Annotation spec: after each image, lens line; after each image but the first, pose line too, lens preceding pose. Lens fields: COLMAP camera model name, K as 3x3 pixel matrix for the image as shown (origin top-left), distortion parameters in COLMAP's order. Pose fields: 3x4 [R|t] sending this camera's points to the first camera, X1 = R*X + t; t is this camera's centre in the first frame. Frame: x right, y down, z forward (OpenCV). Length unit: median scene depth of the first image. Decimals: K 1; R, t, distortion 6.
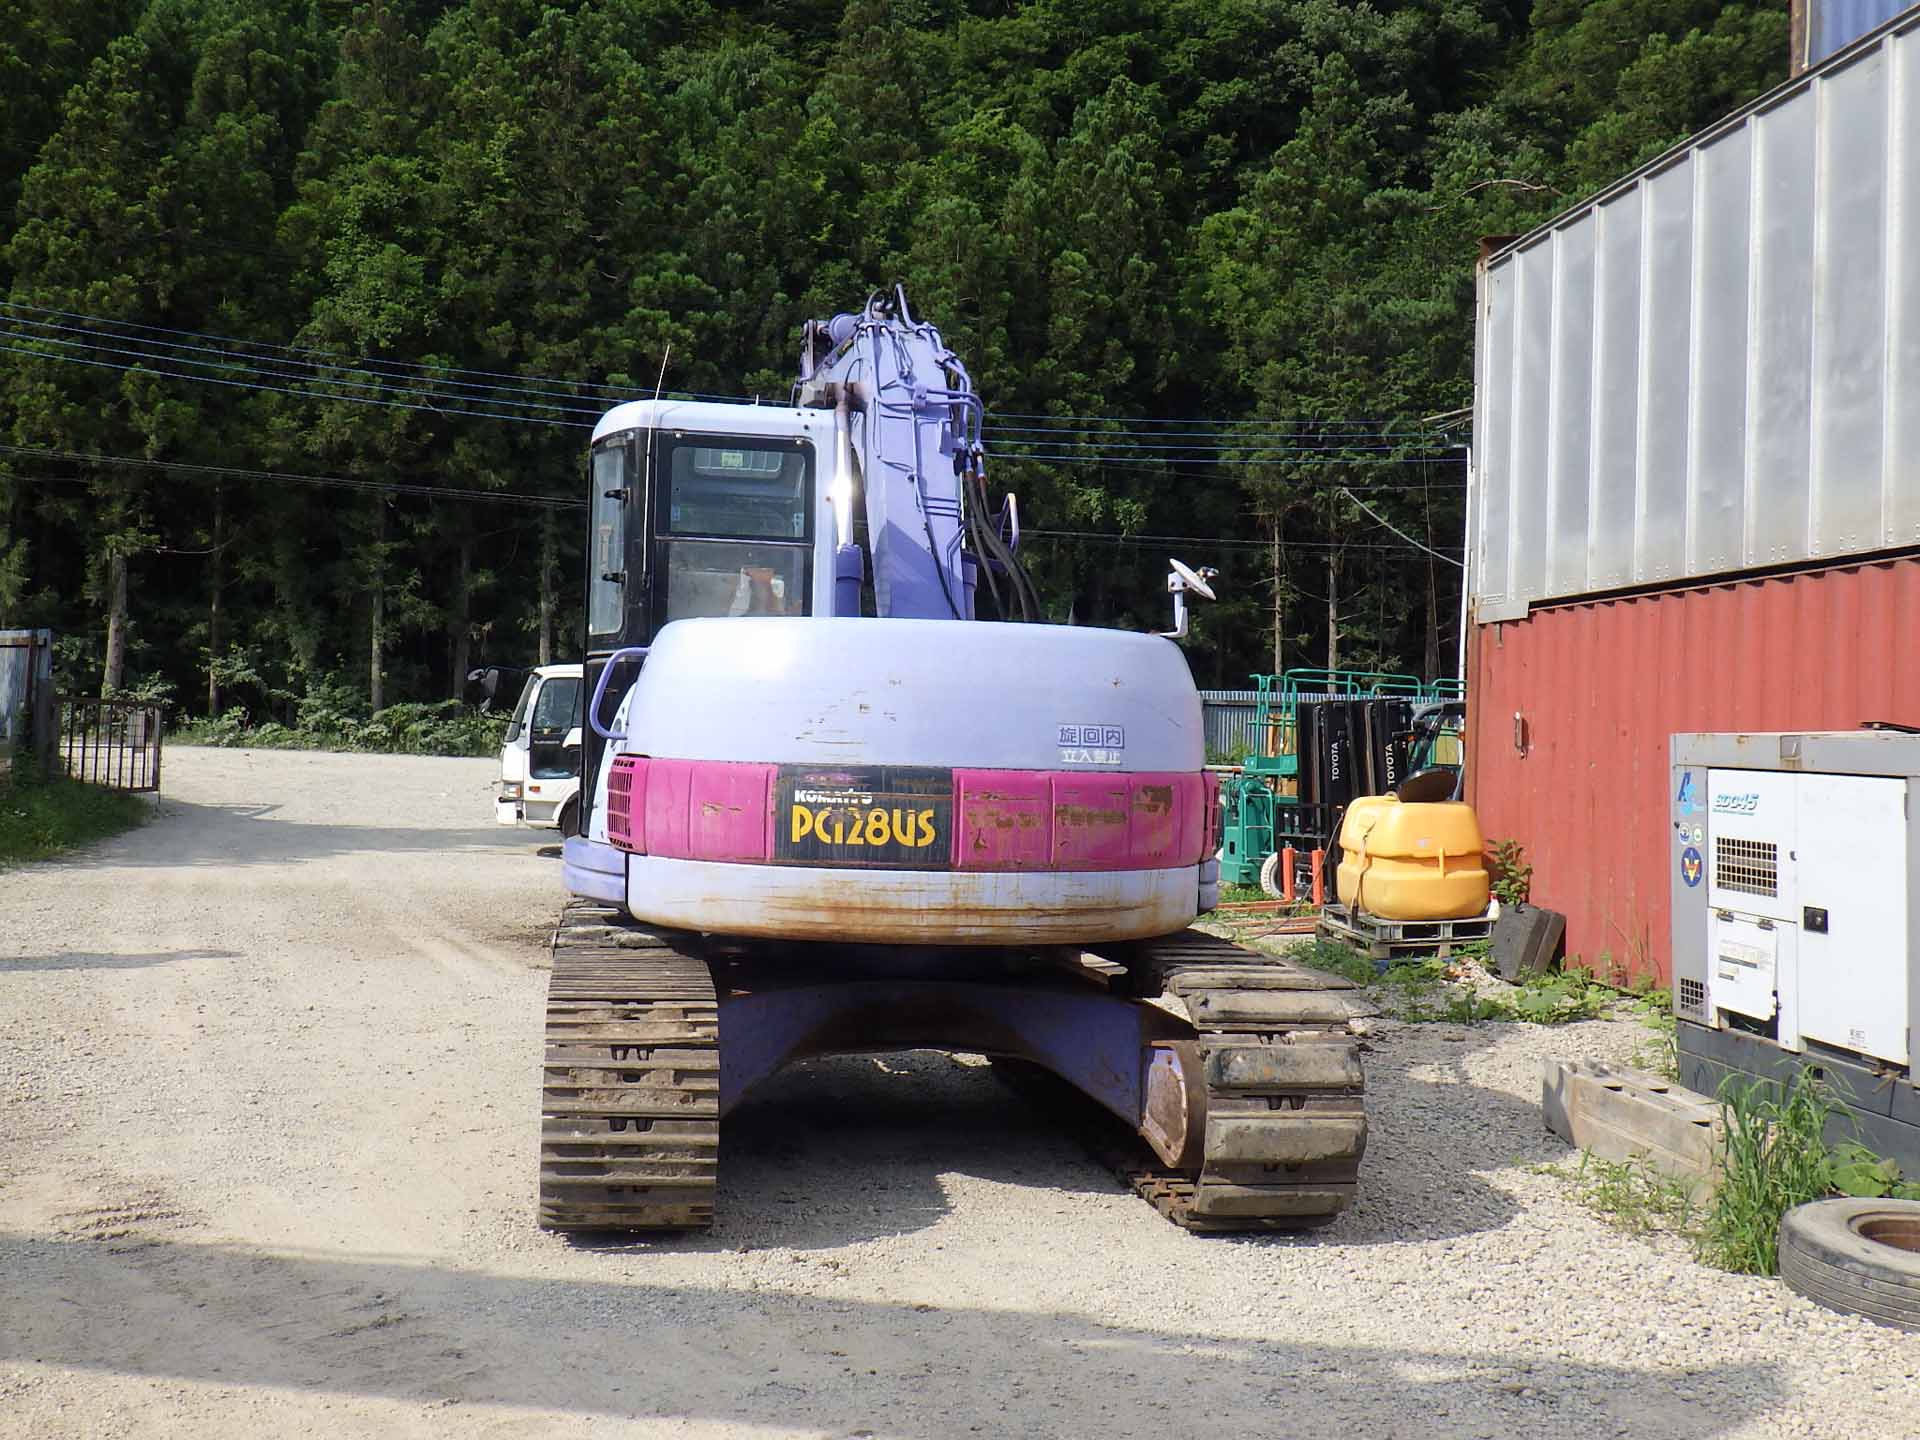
lens RADIAL K [[1900.1, 0, 944.4], [0, 1900.1, 719.4], [0, 0, 1]] dist [-0.004274, 0.000000]
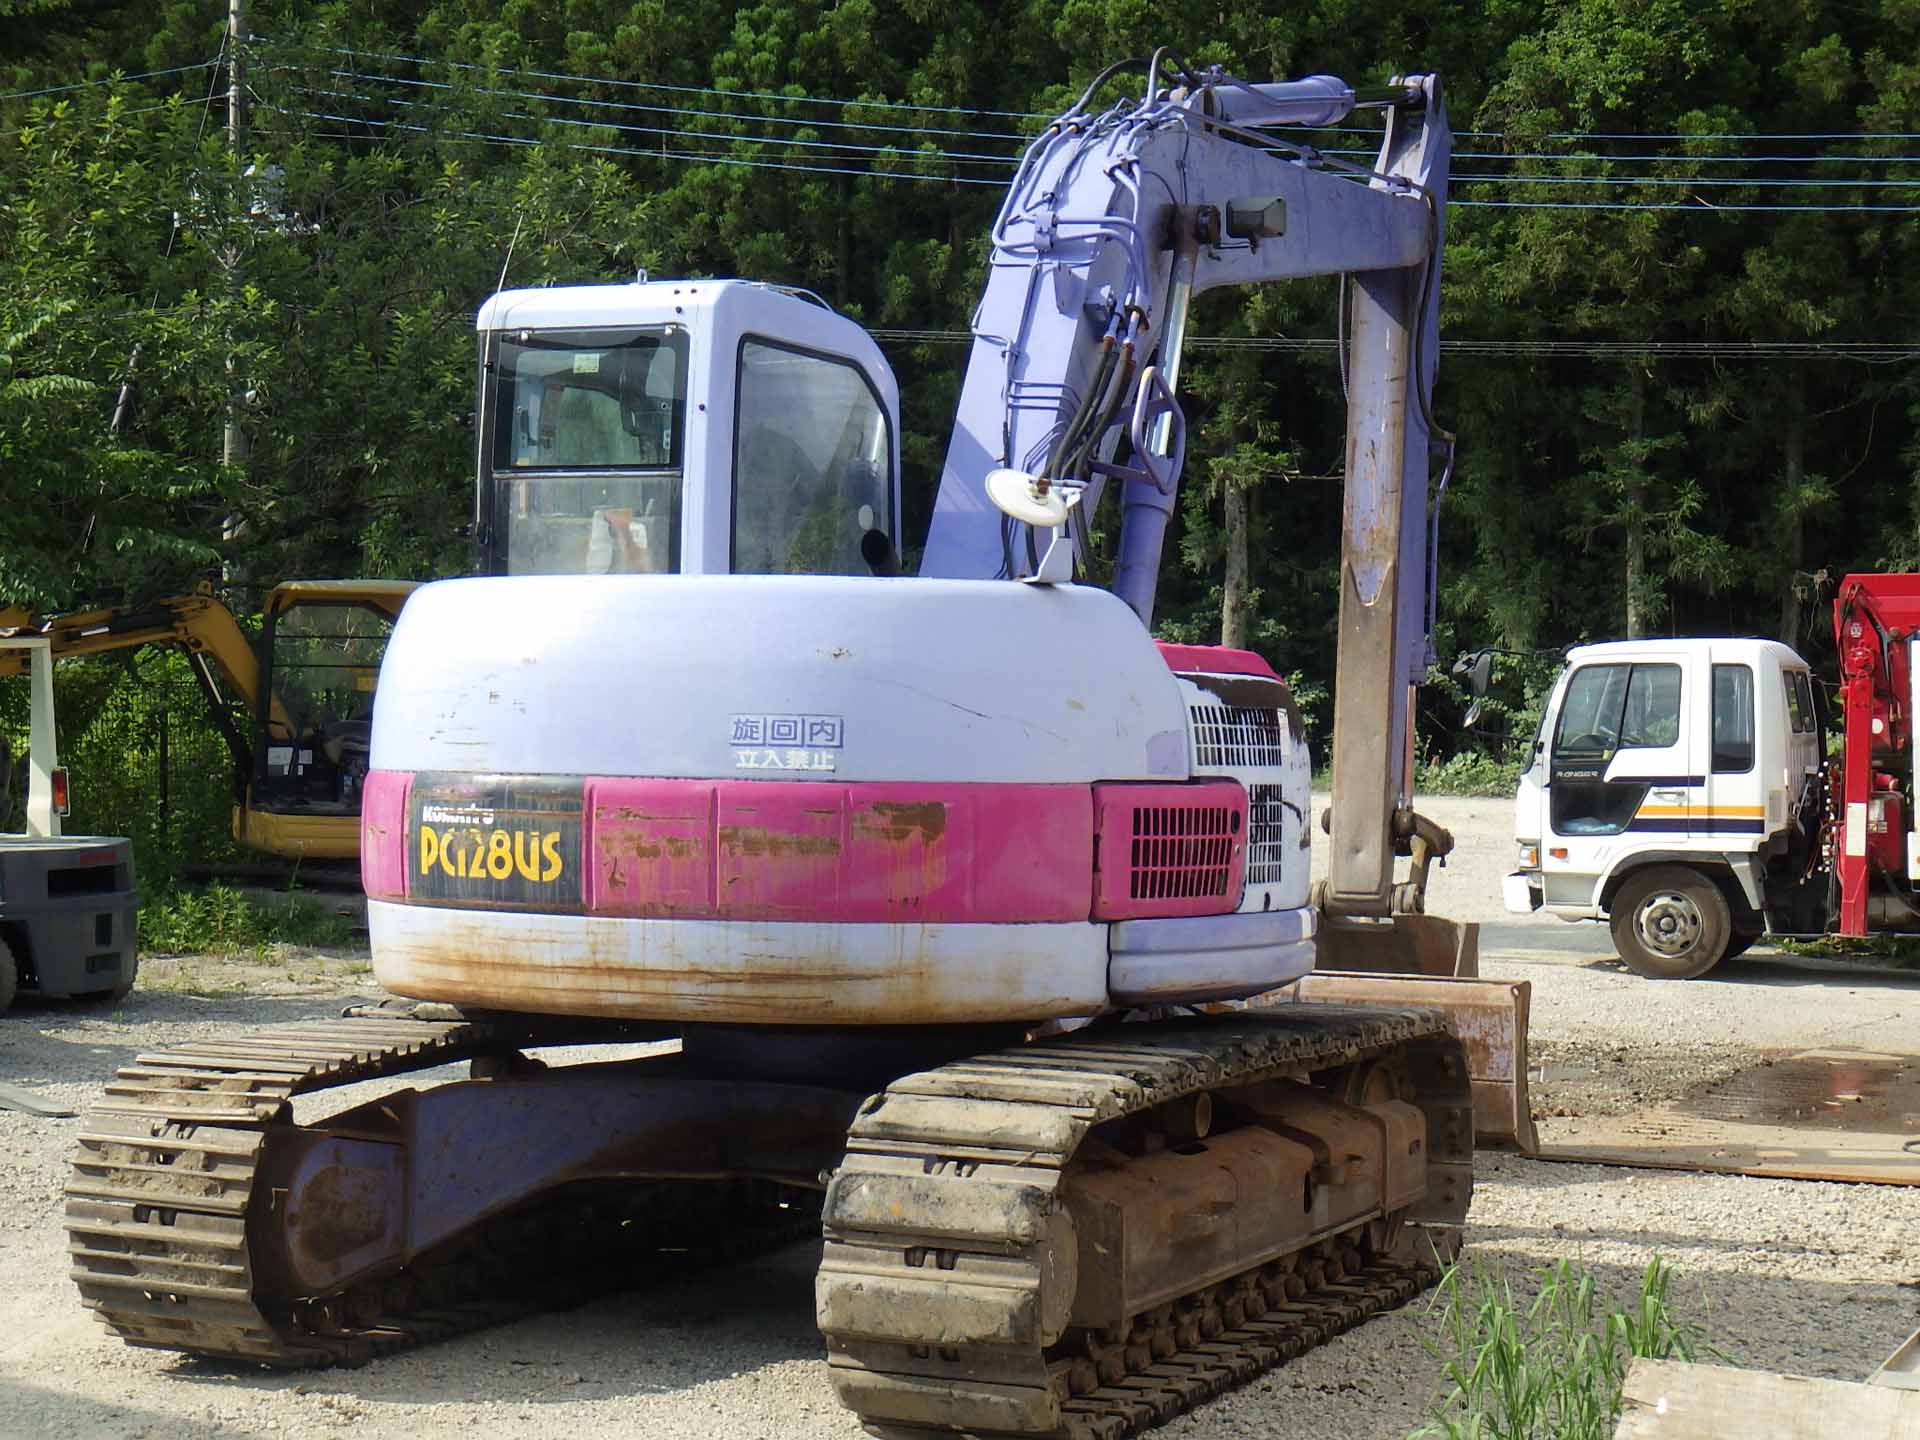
lens RADIAL K [[3472.4, 0, 923.9], [0, 3472.4, 732.5], [0, 0, 1]] dist [0.023900, 0.000000]
pose [[0.827155, -0.015665, -0.561756, 0.231708], [0.012836, 0.999877, -0.008982, 0.006002], [0.561827, 0.000219, 0.827255, -0.010870]]
